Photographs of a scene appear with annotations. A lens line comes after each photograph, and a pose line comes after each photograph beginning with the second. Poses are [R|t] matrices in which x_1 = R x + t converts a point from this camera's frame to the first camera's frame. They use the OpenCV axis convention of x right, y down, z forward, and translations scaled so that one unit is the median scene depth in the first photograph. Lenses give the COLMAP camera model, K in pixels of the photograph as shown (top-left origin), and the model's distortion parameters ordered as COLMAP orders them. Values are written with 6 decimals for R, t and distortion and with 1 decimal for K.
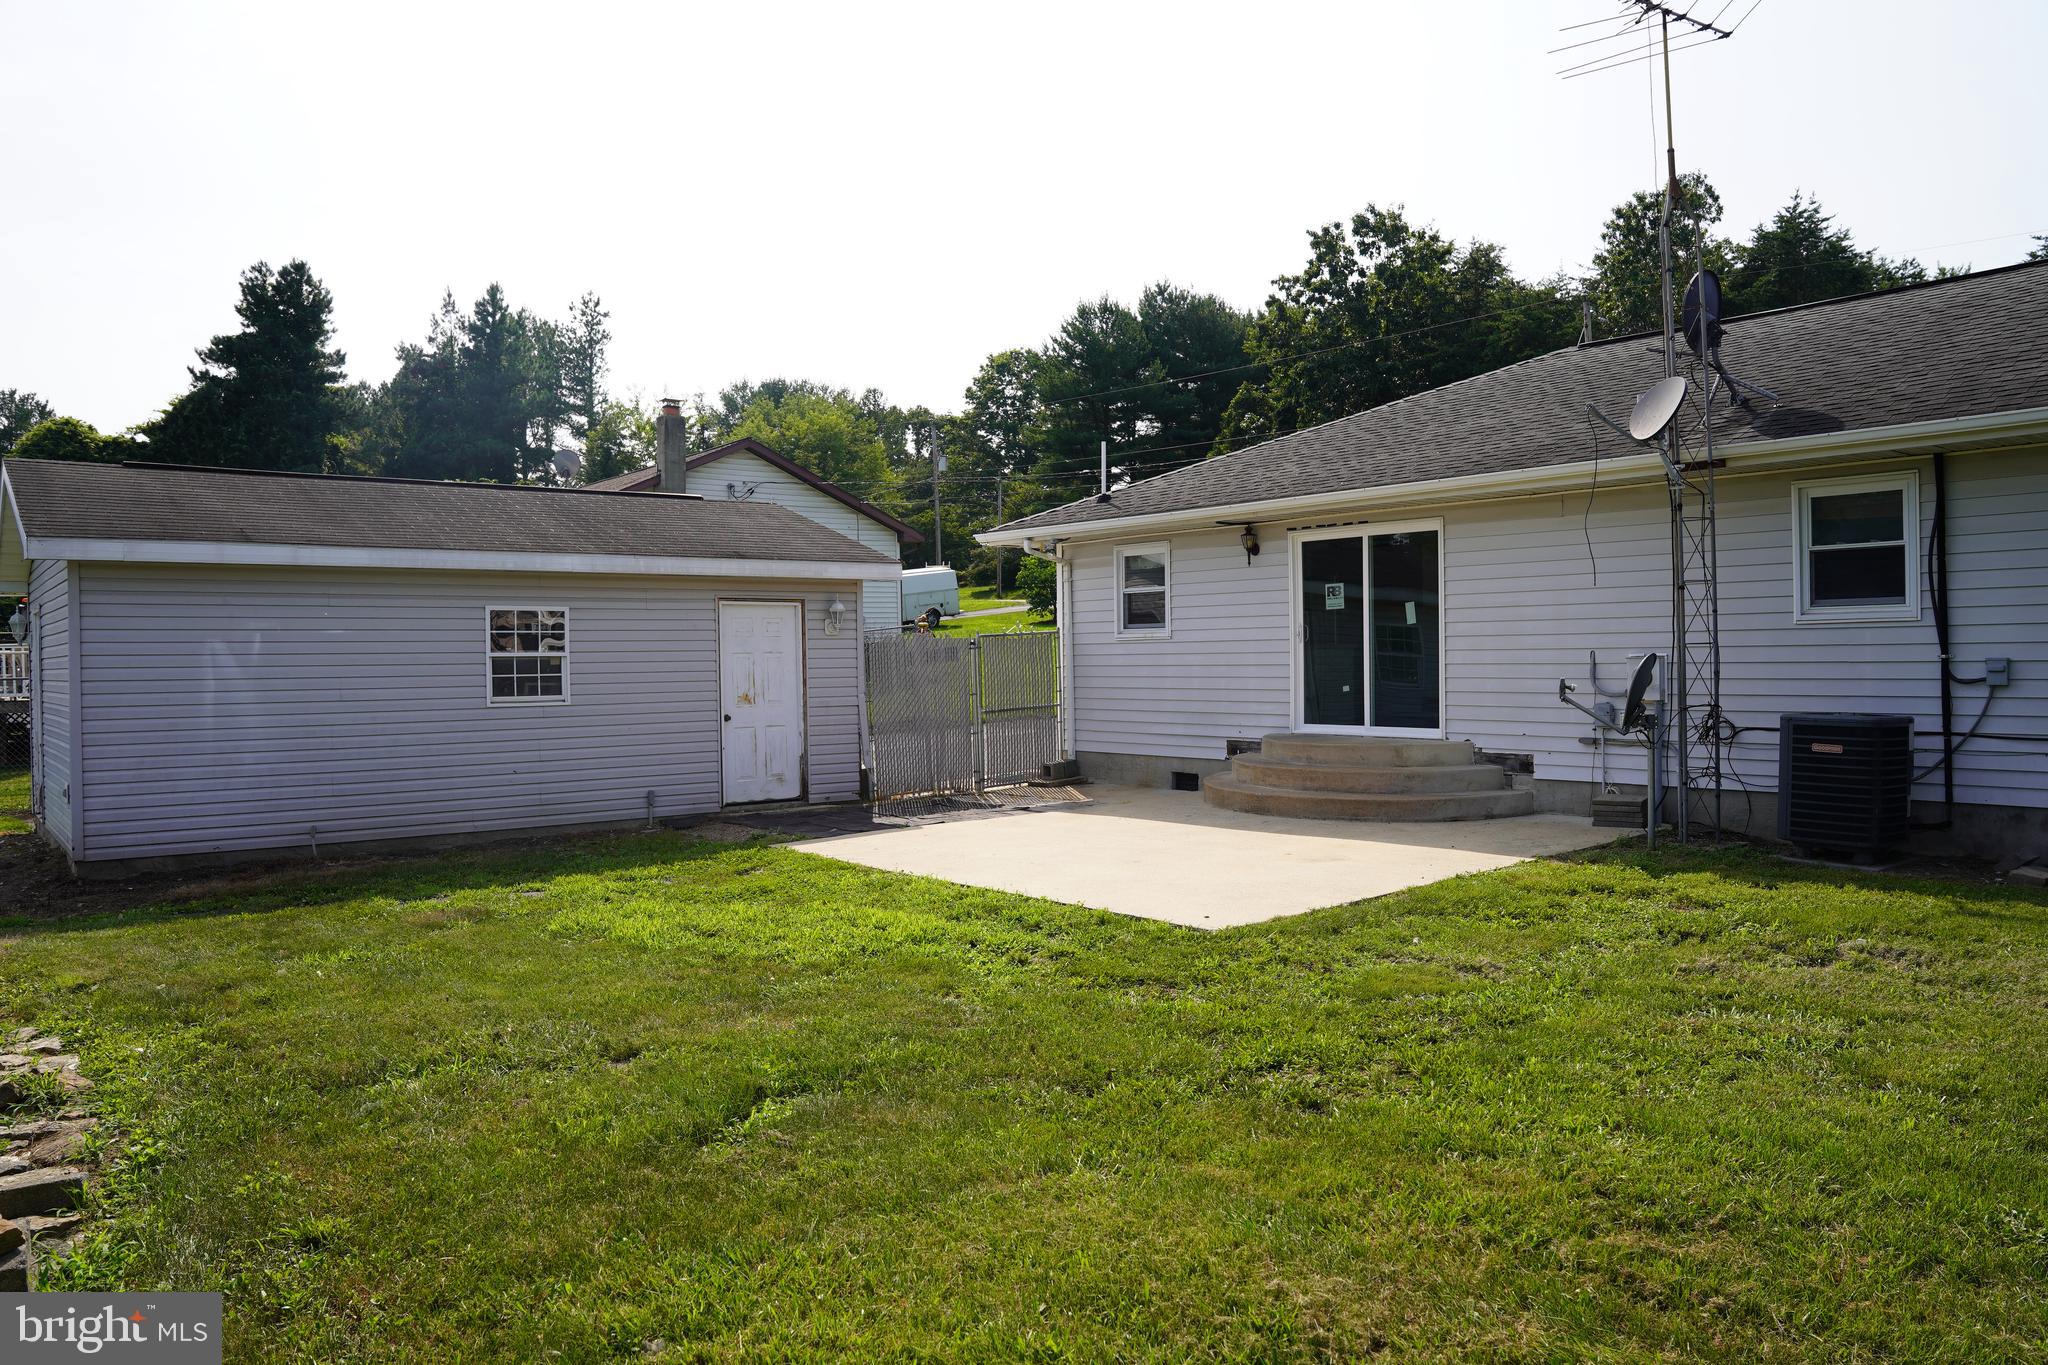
lens RADIAL K [[1369.7, 0, 1020.7], [0, 1369.7, 674.6], [0, 0, 1]] dist [-0.120783, 0.059290]
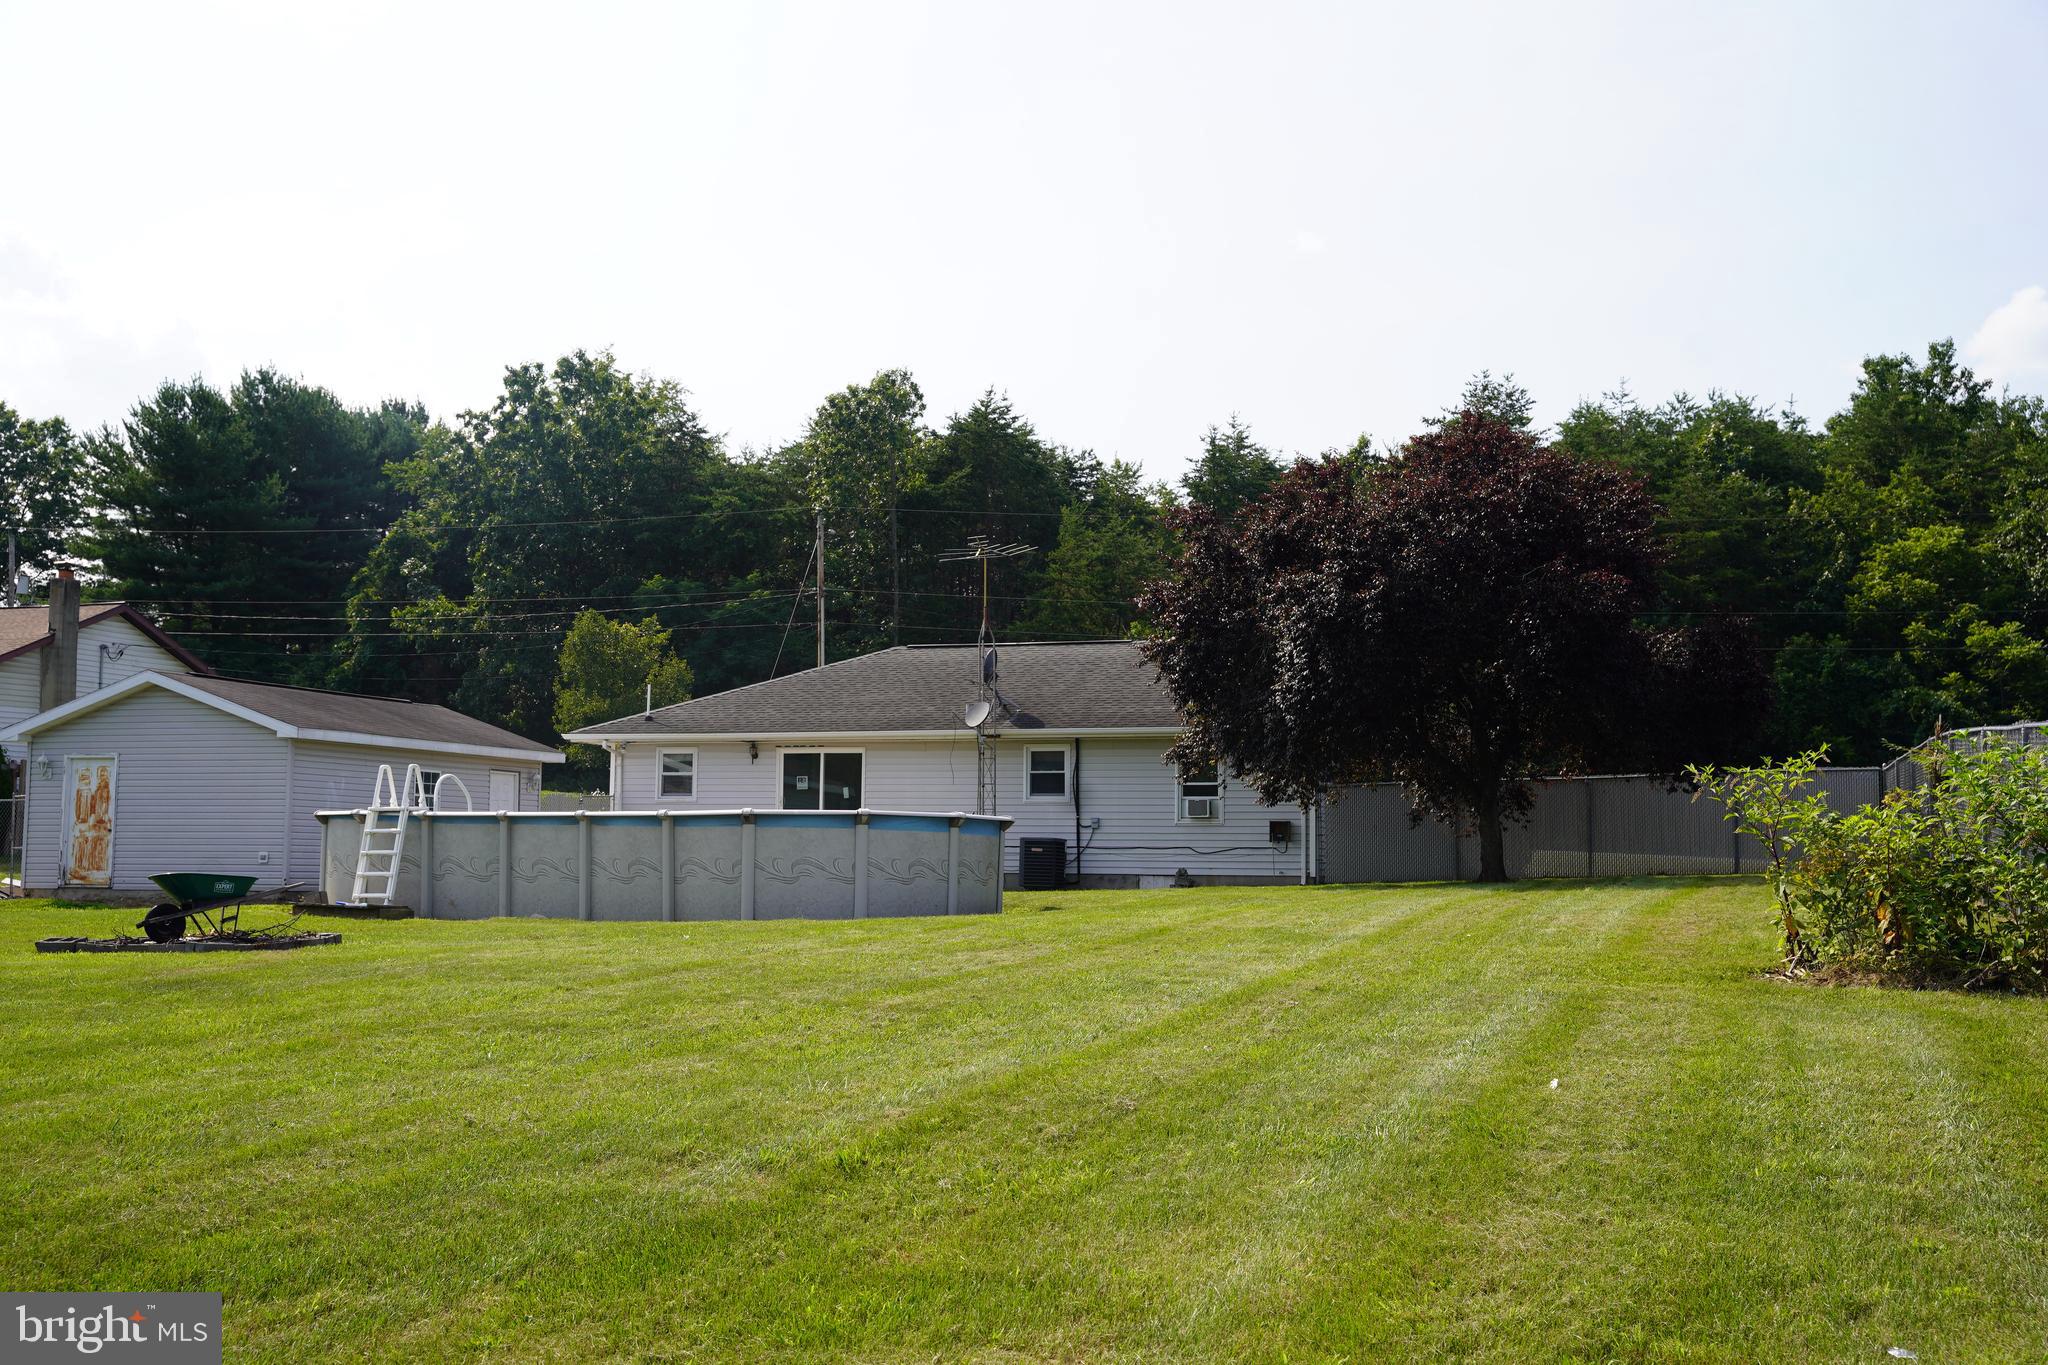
lens RADIAL K [[2257.2, 0, 1024.0], [0, 2257.2, 682.5], [0, 0, 1]] dist [0.004404, 0.009218]
pose [[0.842639, 0.065471, 0.534484, -0.409630], [-0.013049, 0.994772, -0.101280, 0.040218], [-0.538321, 0.078368, 0.839088, -0.621492]]
